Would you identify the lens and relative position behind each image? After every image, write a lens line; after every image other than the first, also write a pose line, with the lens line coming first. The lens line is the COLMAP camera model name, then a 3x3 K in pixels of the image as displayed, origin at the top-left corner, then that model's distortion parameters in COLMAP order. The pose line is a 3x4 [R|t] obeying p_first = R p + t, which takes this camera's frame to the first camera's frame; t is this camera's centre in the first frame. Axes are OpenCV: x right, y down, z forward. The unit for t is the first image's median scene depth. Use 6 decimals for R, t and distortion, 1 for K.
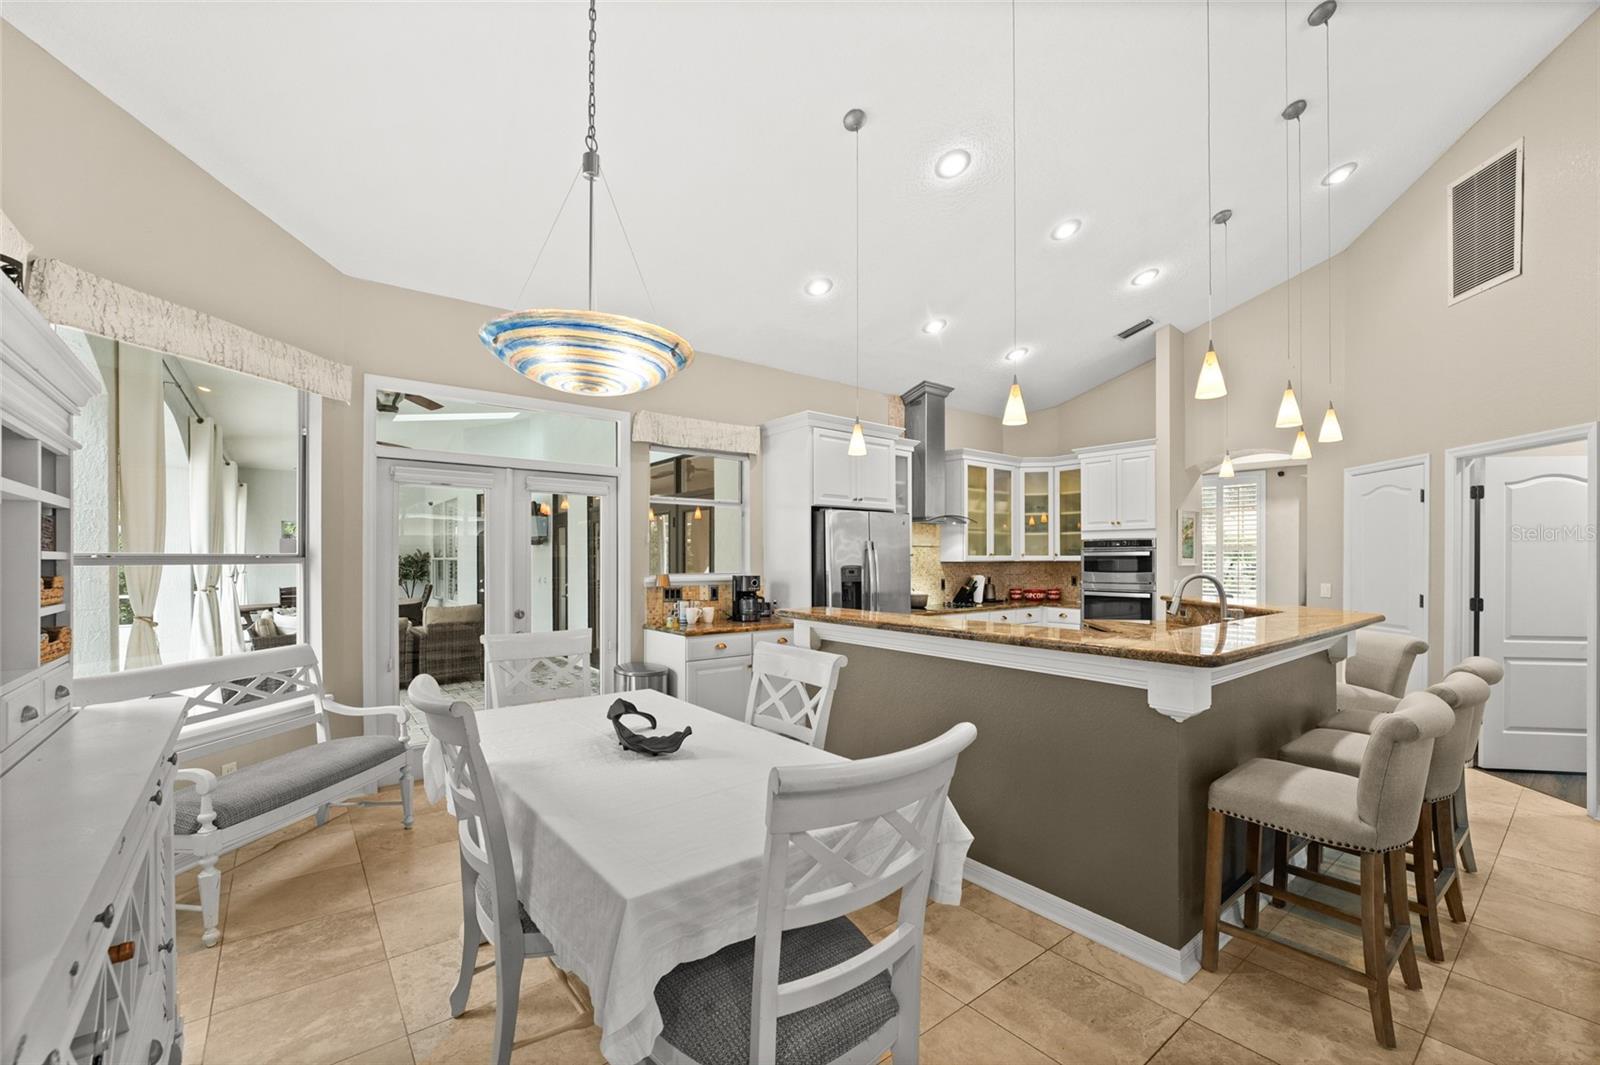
lens RADIAL K [[658.3, 0, 799.8], [0, 658.3, 553.1], [0, 0, 1]] dist [-0.017306, -0.000038]
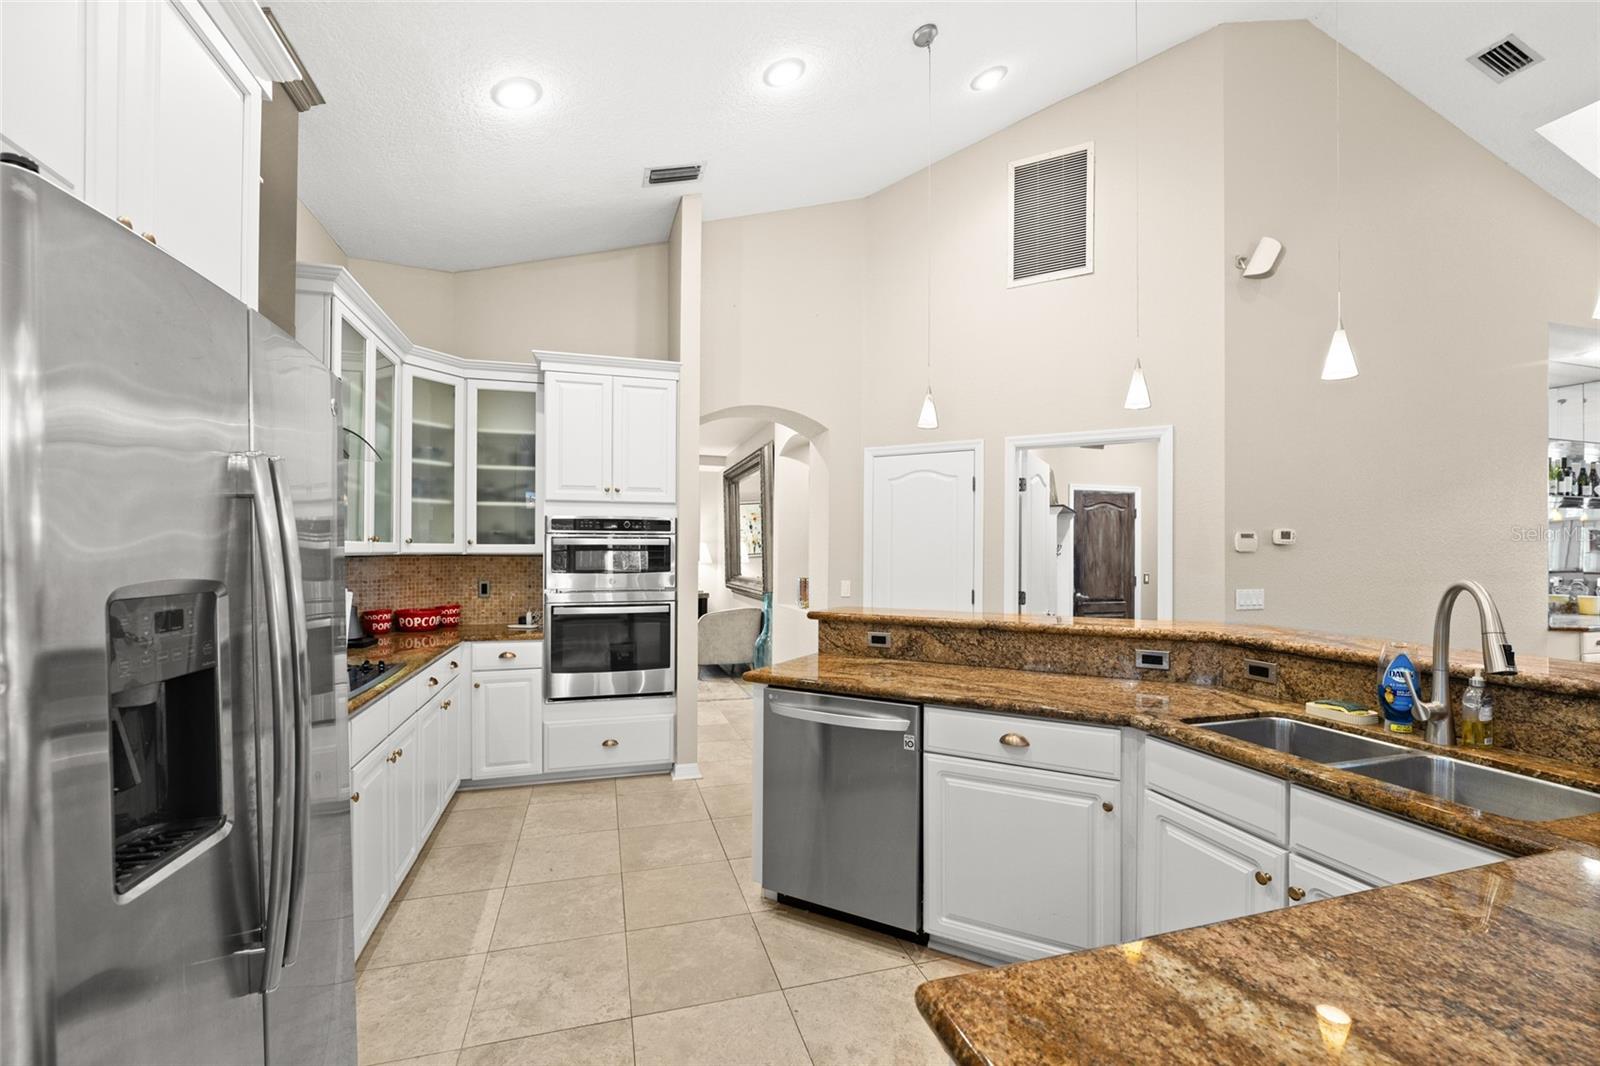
lens RADIAL K [[658.3, 0, 799.8], [0, 658.3, 553.6], [0, 0, 1]] dist [-0.017306, -0.000038]
pose [[0.369252, 0.001041, 0.929329, -0.009544], [-0.010900, 0.999935, 0.003211, 0.008355], [-0.929265, -0.011316, 0.369239, 0.641191]]
